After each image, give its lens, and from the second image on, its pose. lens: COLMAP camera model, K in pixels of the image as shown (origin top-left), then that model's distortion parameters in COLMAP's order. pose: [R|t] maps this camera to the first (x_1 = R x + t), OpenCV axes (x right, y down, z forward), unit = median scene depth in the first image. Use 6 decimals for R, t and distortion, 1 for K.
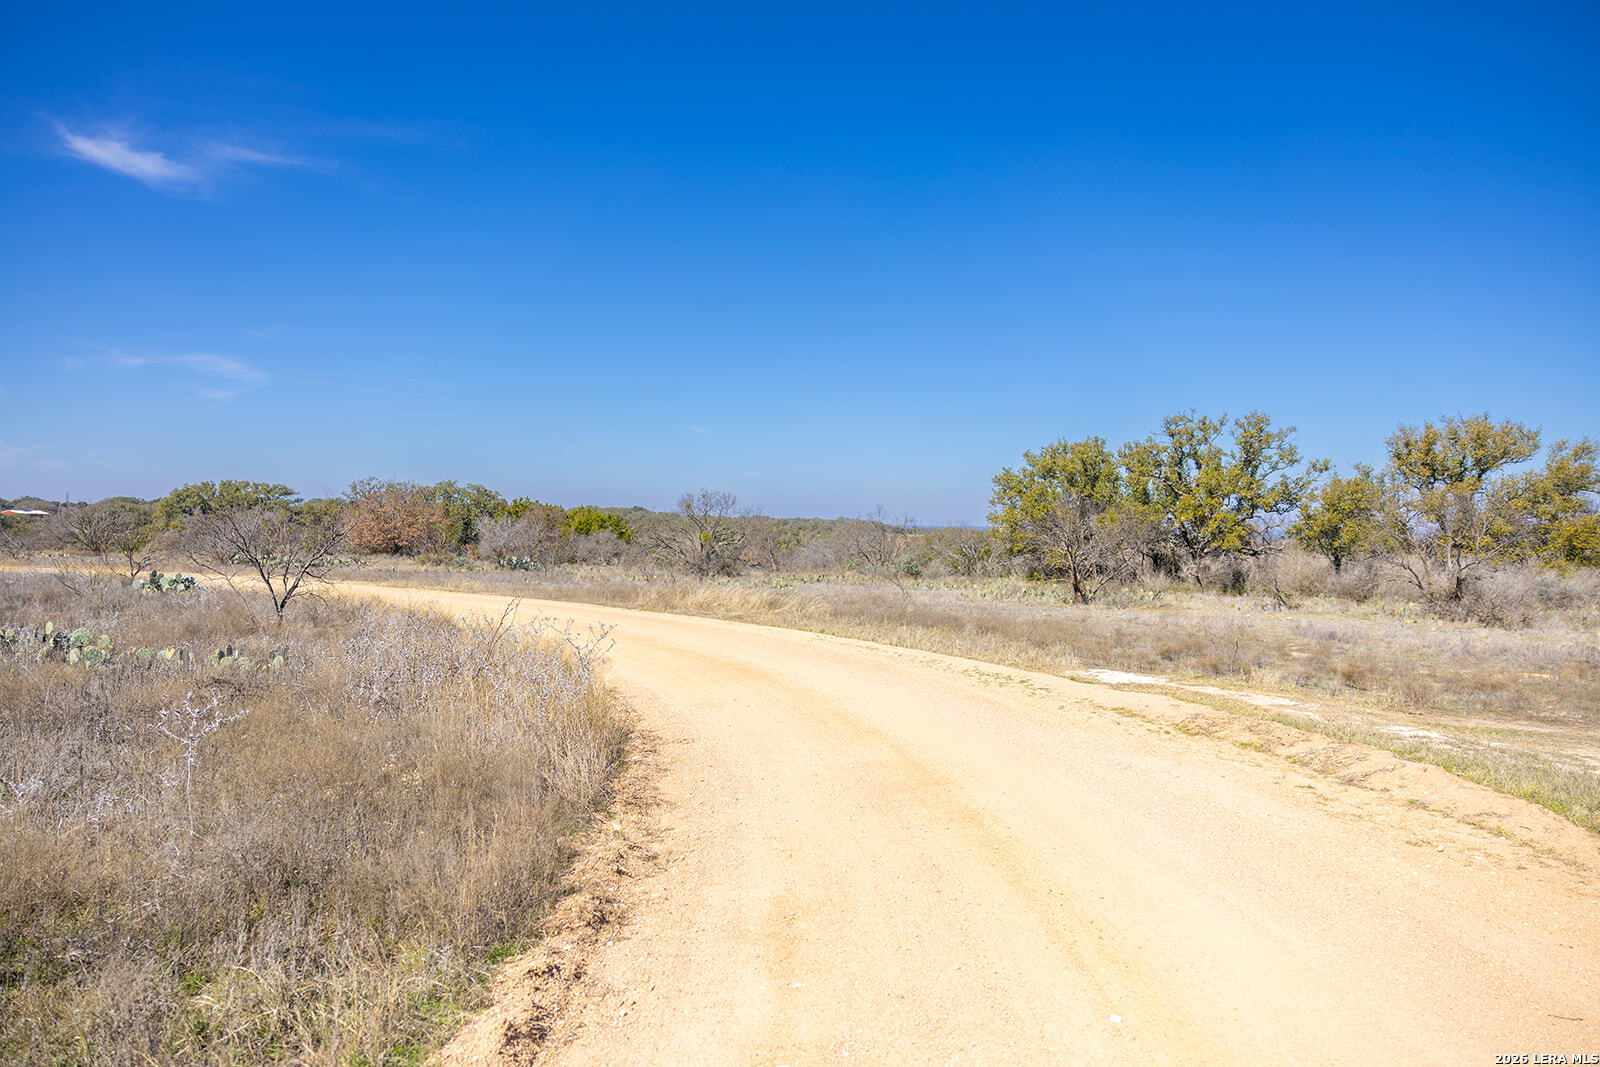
lens RADIAL K [[1072.5, 0, 800.0], [0, 1072.5, 533.5], [0, 0, 1]] dist [0.000237, 0.003051]
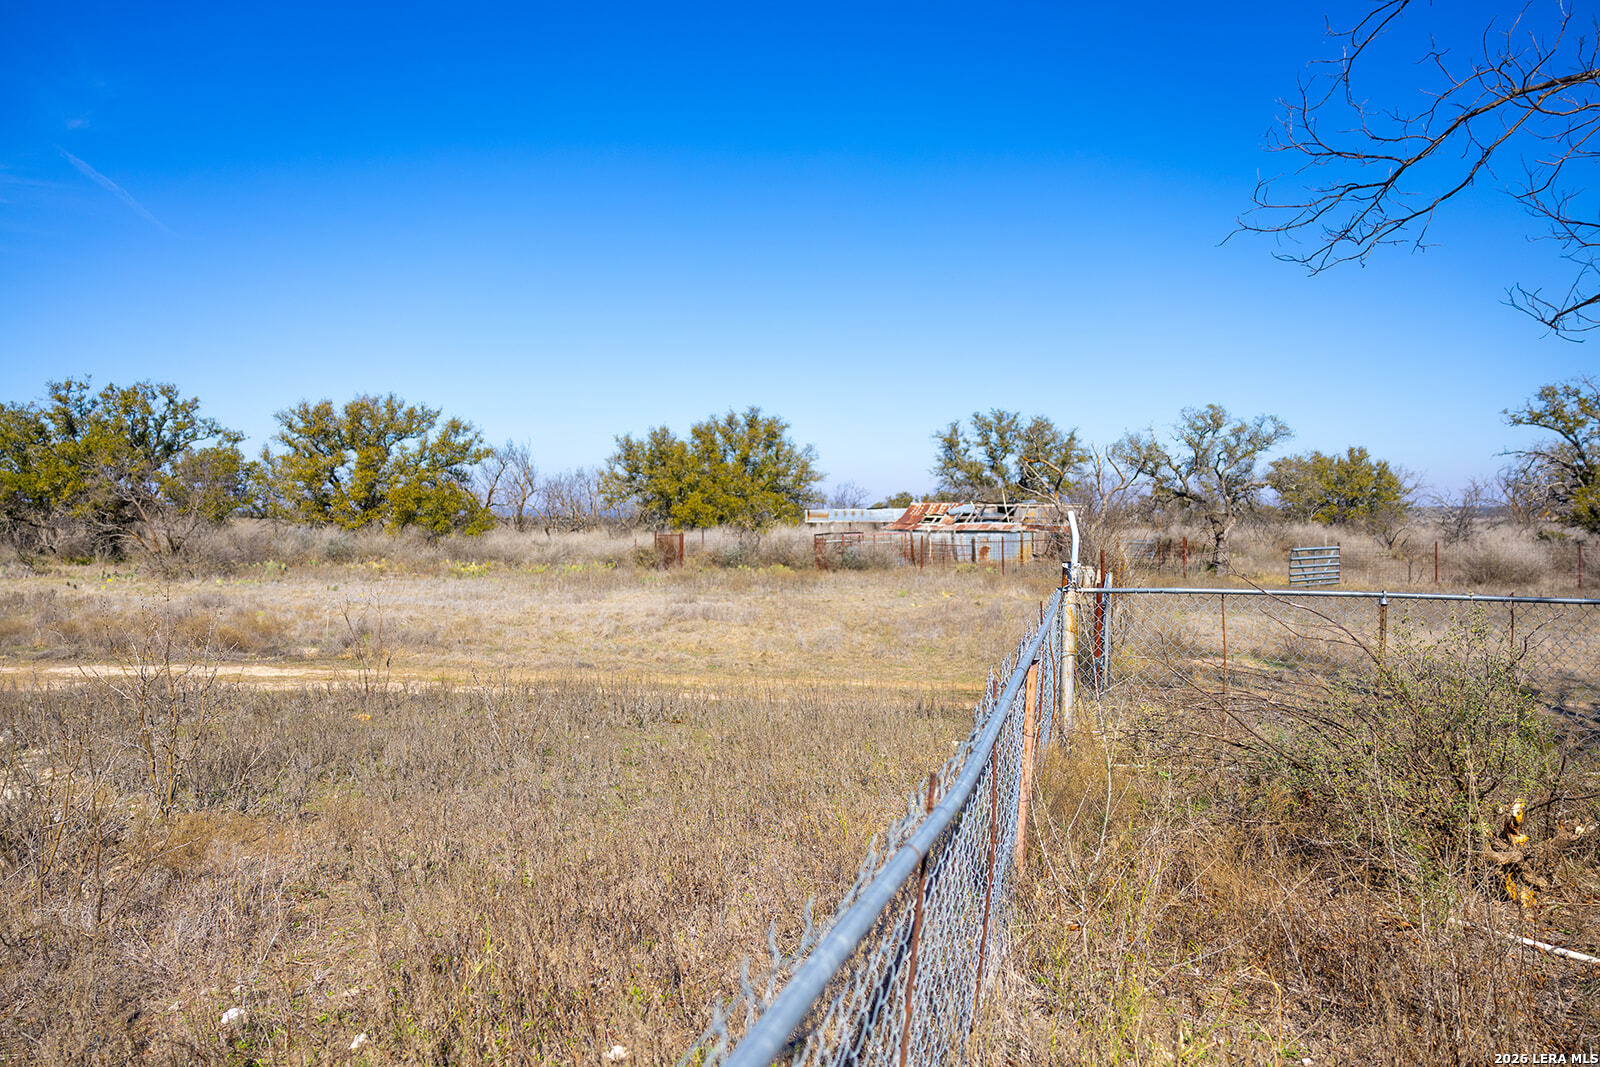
lens RADIAL K [[1072.5, 0, 800.0], [0, 1072.5, 533.5], [0, 0, 1]] dist [0.000237, 0.003051]
pose [[0.830178, -0.029673, 0.556709, 0.373613], [0.017990, 0.999488, 0.026447, 0.012485], [-0.557208, -0.011941, 0.830287, -0.171499]]
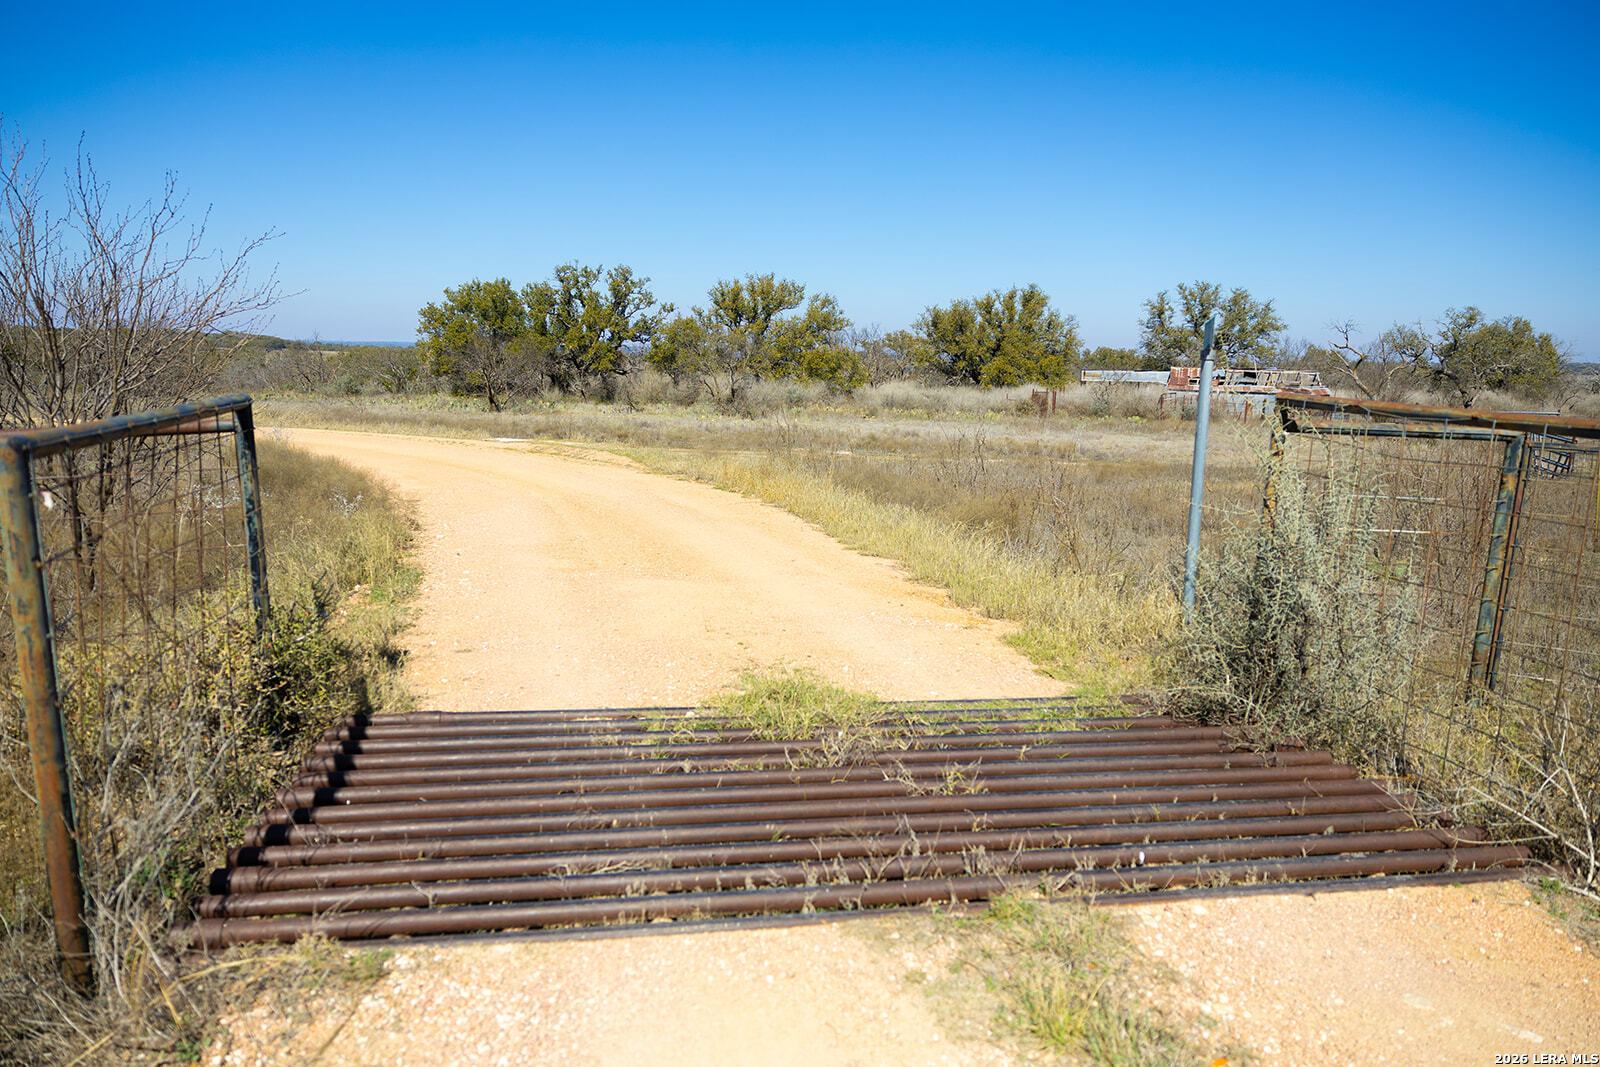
lens RADIAL K [[1072.5, 0, 800.0], [0, 1072.5, 533.5], [0, 0, 1]] dist [0.000237, 0.003051]
pose [[0.865316, -0.082484, 0.494393, -0.072054], [-0.002509, 0.985641, 0.168836, -0.010728], [-0.501220, -0.147337, 0.852684, -0.304186]]
